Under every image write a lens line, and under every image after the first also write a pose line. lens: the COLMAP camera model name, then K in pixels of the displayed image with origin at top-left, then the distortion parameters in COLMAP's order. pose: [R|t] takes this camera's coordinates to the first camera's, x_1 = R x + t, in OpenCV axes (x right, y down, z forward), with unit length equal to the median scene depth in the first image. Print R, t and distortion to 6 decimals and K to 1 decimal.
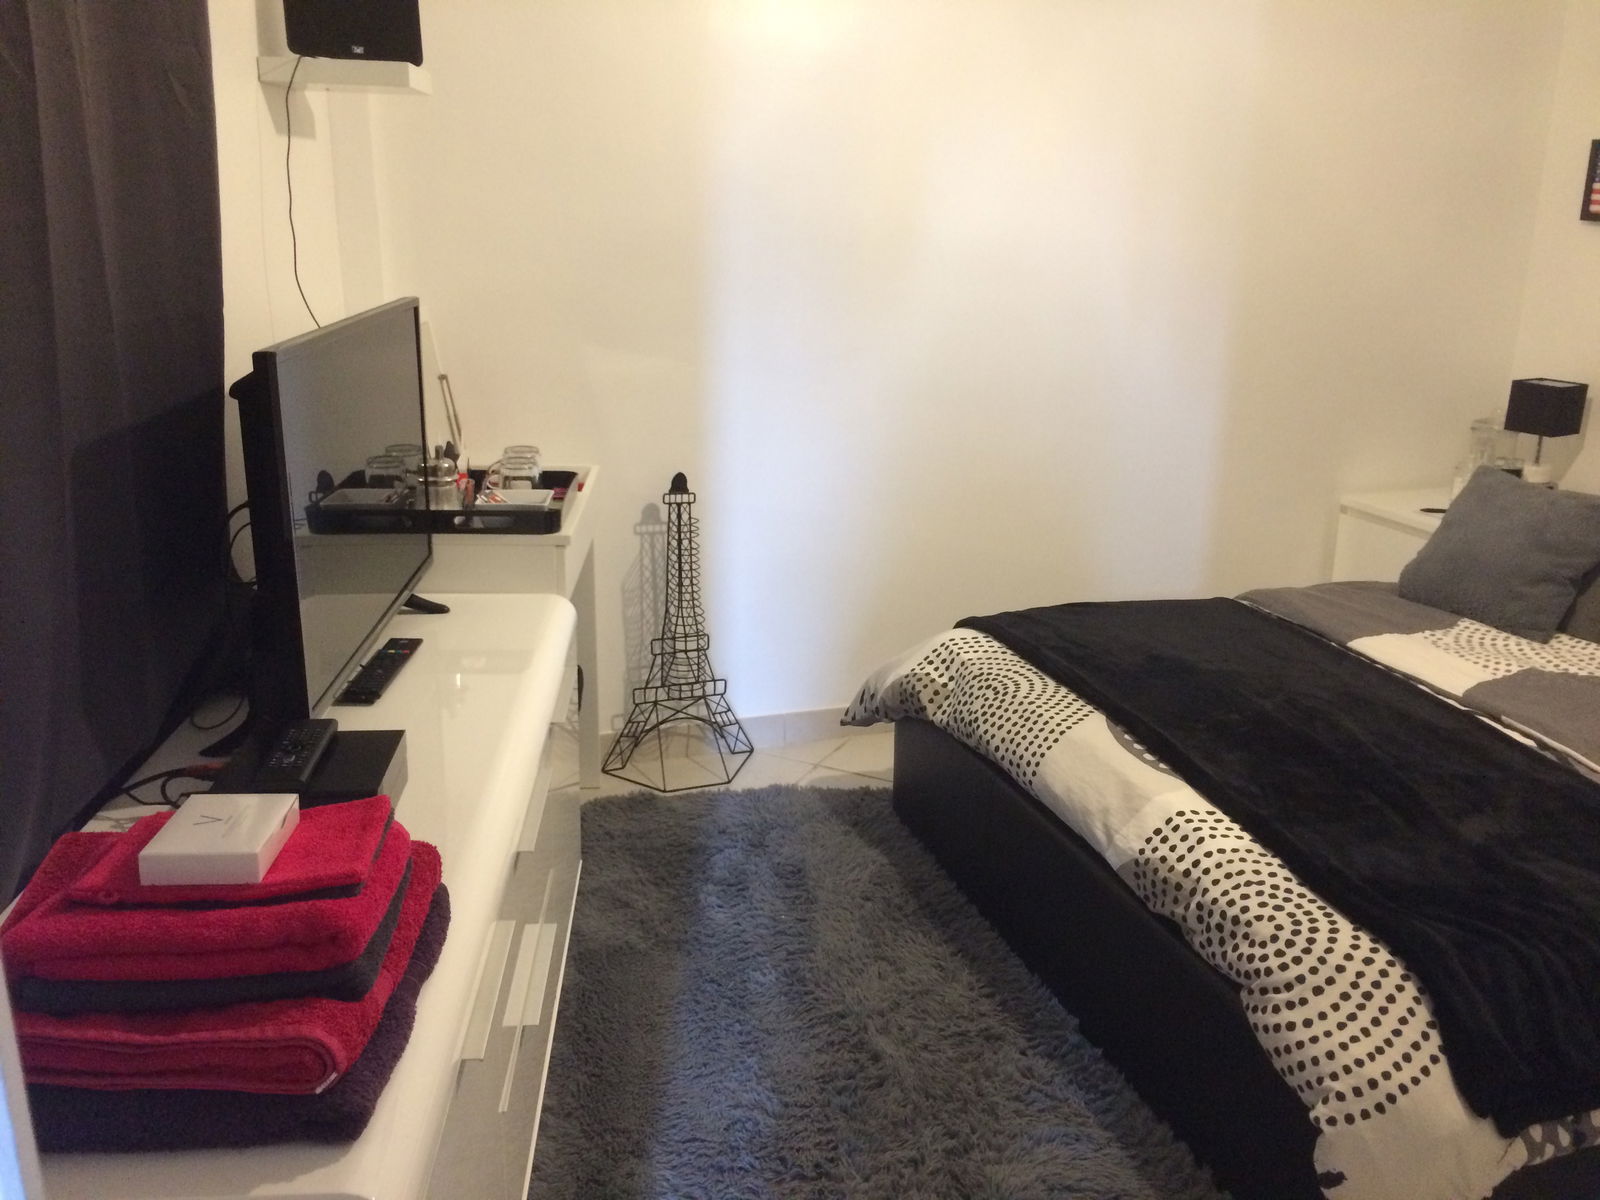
lens RADIAL K [[1388.9, 0, 800.0], [0, 1388.9, 600.0], [0, 0, 1]] dist [0.094940, -0.140874]
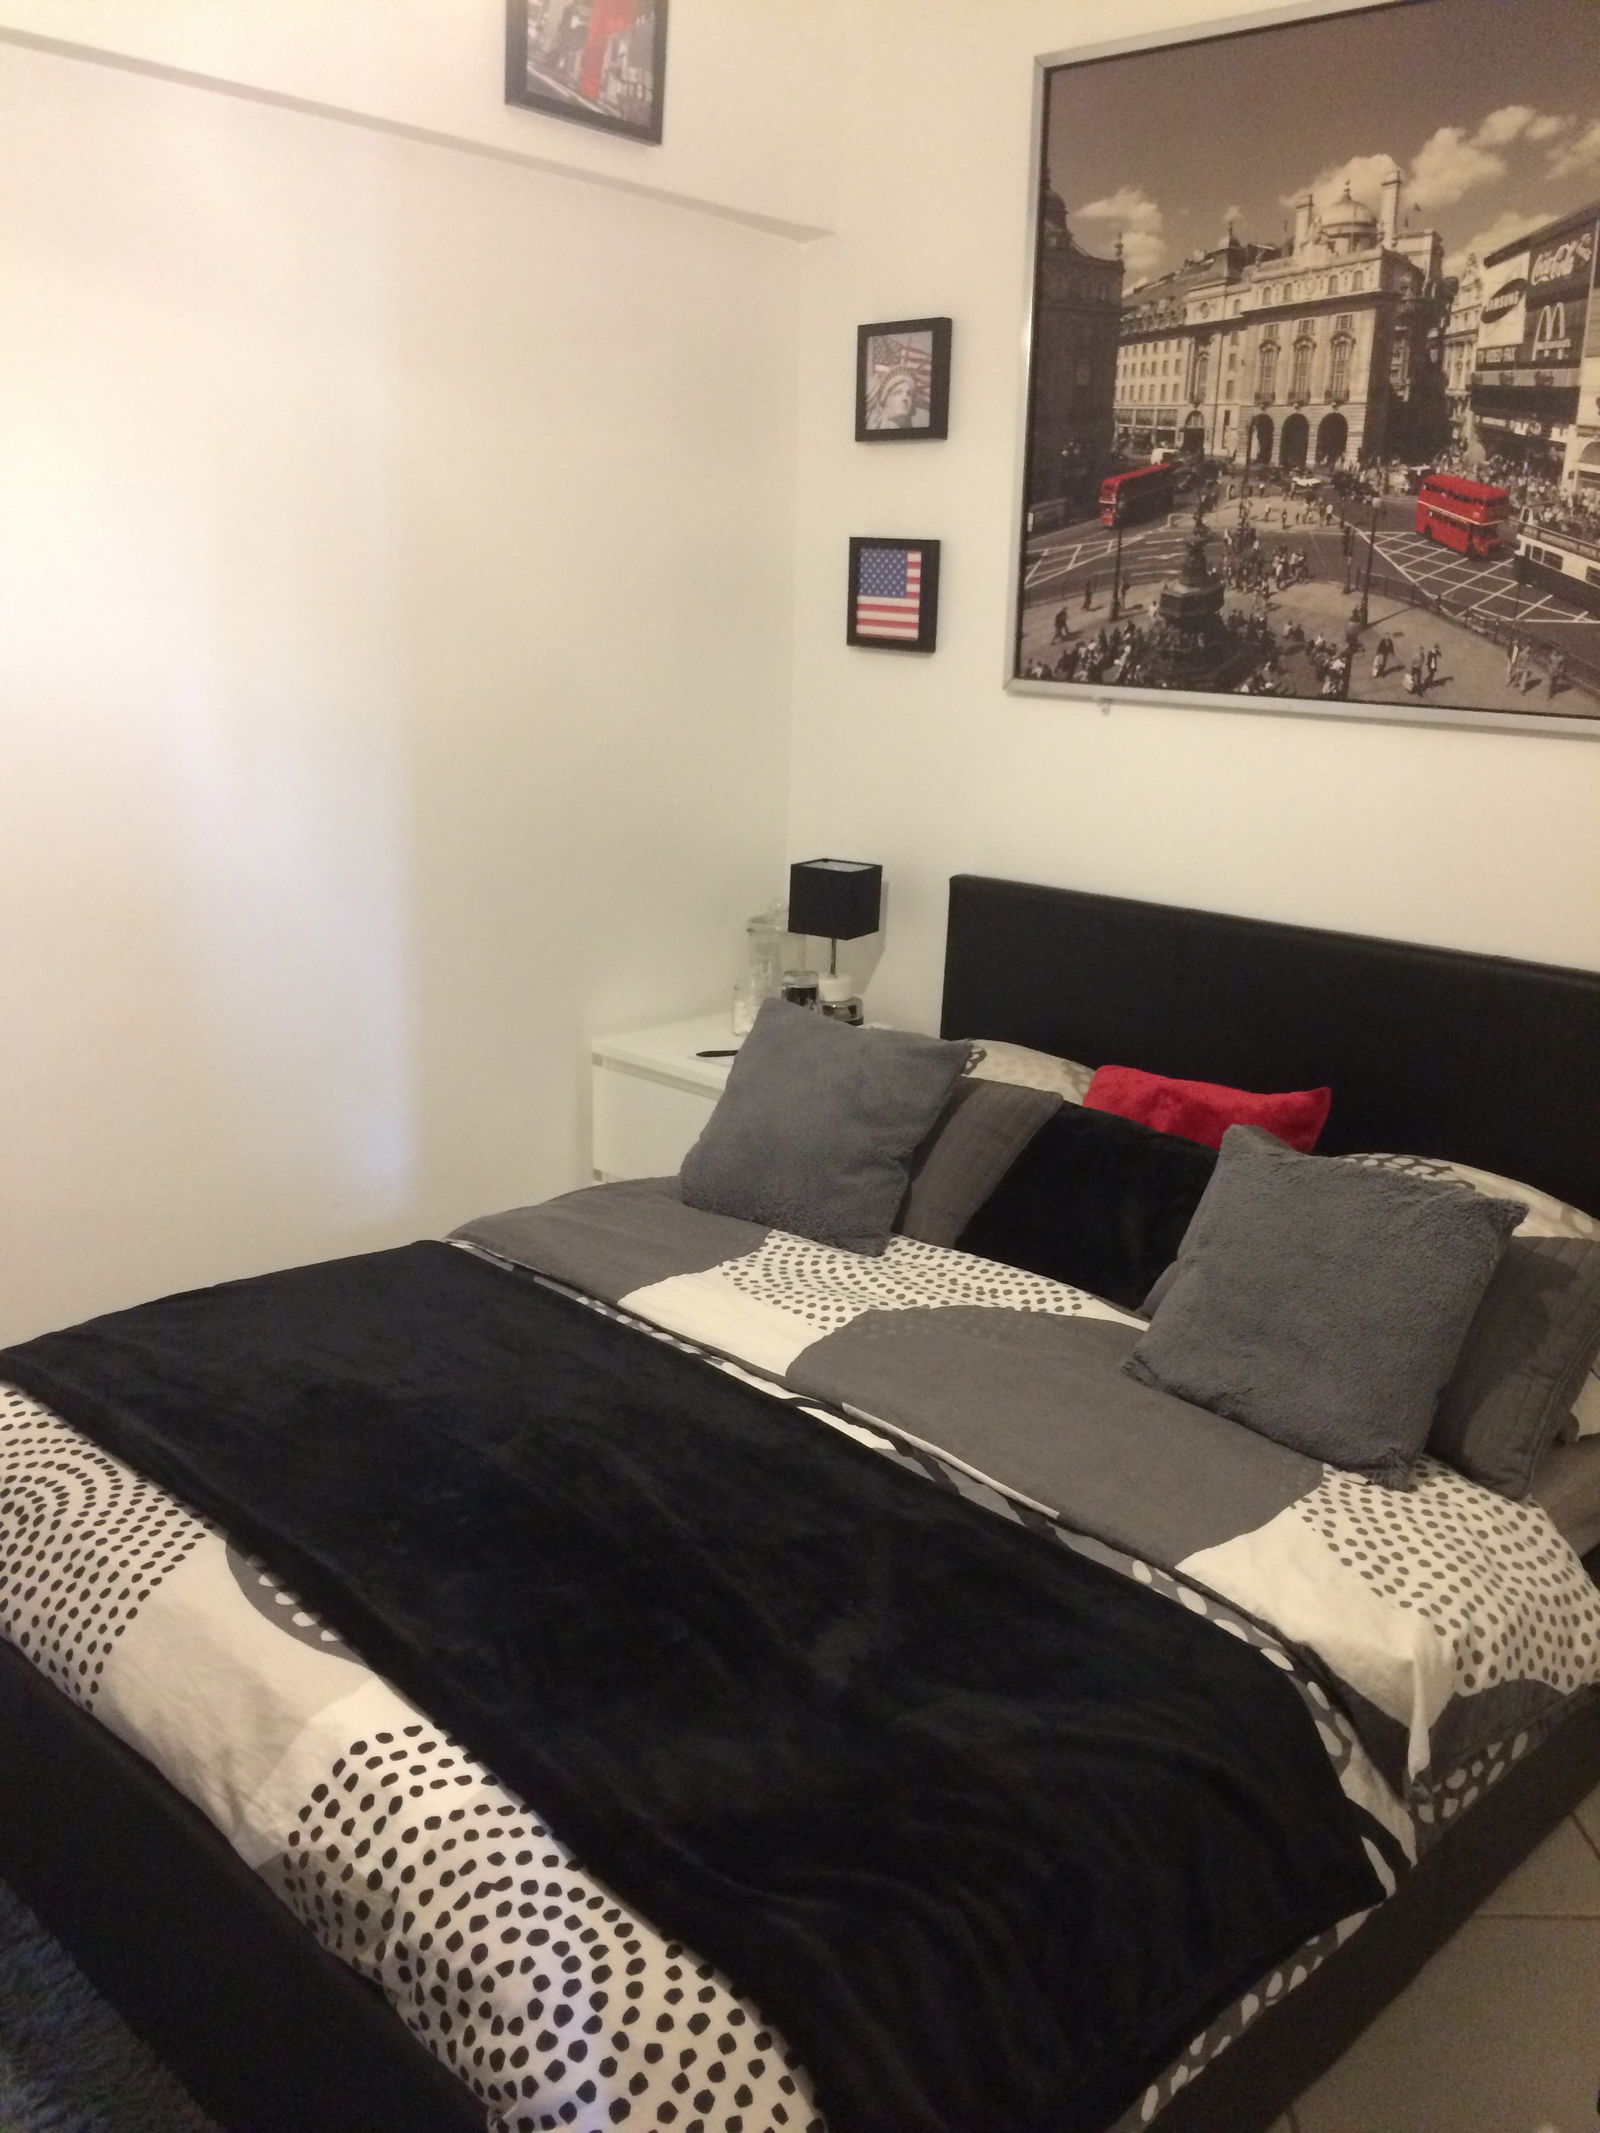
lens RADIAL K [[1851.6, 0, 800.0], [0, 1851.6, 1066.5], [0, 0, 1]] dist [0.094940, -0.140874]
pose [[0.888719, -0.101092, 0.447167, 0.113678], [0.114349, 0.993437, -0.002674, -0.079136], [-0.443962, 0.053510, 0.894447, 0.236076]]
